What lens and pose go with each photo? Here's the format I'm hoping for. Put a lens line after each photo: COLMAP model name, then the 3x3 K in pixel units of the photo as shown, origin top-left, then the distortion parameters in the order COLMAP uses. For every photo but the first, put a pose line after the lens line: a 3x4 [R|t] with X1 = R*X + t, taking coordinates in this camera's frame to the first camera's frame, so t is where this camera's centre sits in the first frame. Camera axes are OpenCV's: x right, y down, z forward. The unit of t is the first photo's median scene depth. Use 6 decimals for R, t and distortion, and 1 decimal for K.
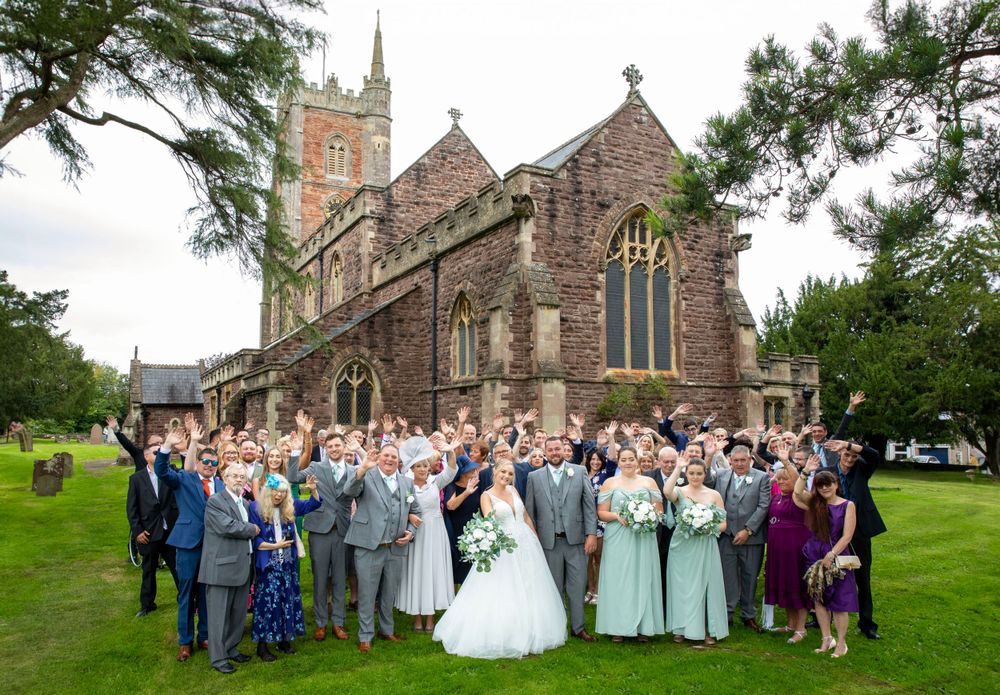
lens RADIAL K [[843.1, 0, 504.8], [0, 843.1, 372.0], [0, 0, 1]] dist [-0.089736, 0.027383]
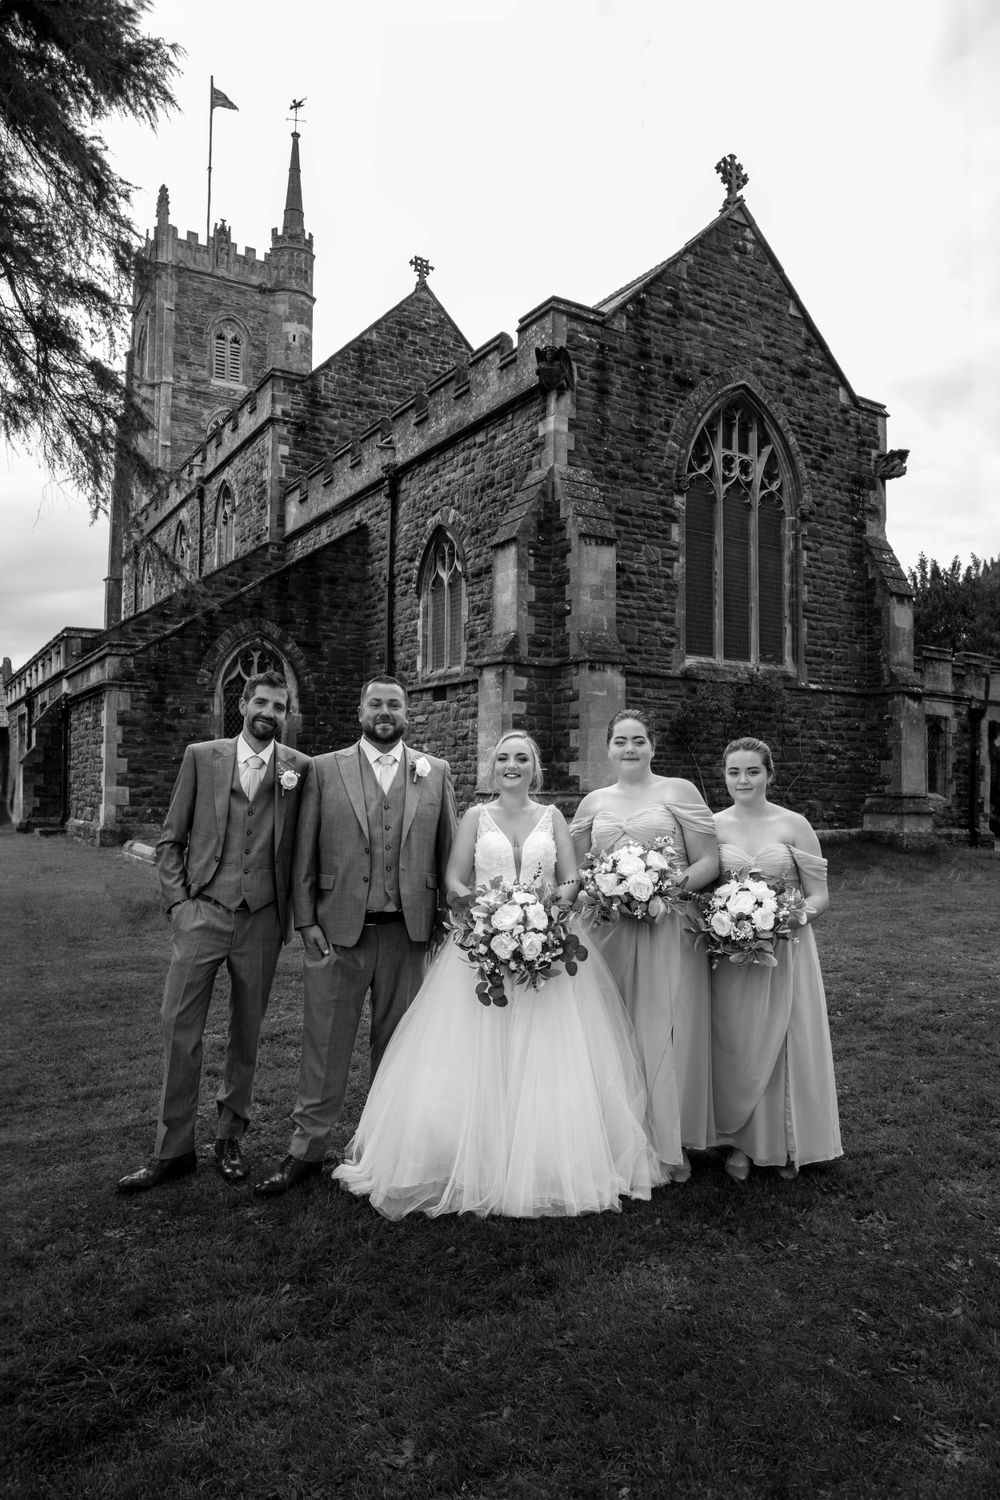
lens RADIAL K [[1028.6, 0, 542.9], [0, 1028.6, 772.4], [0, 0, 1]] dist [-0.082387, 0.040297]
pose [[0.994706, 0.009947, 0.102276, -0.049104], [-0.013751, 0.999237, 0.036556, 0.049111], [-0.101834, -0.037769, 0.994084, 0.259497]]
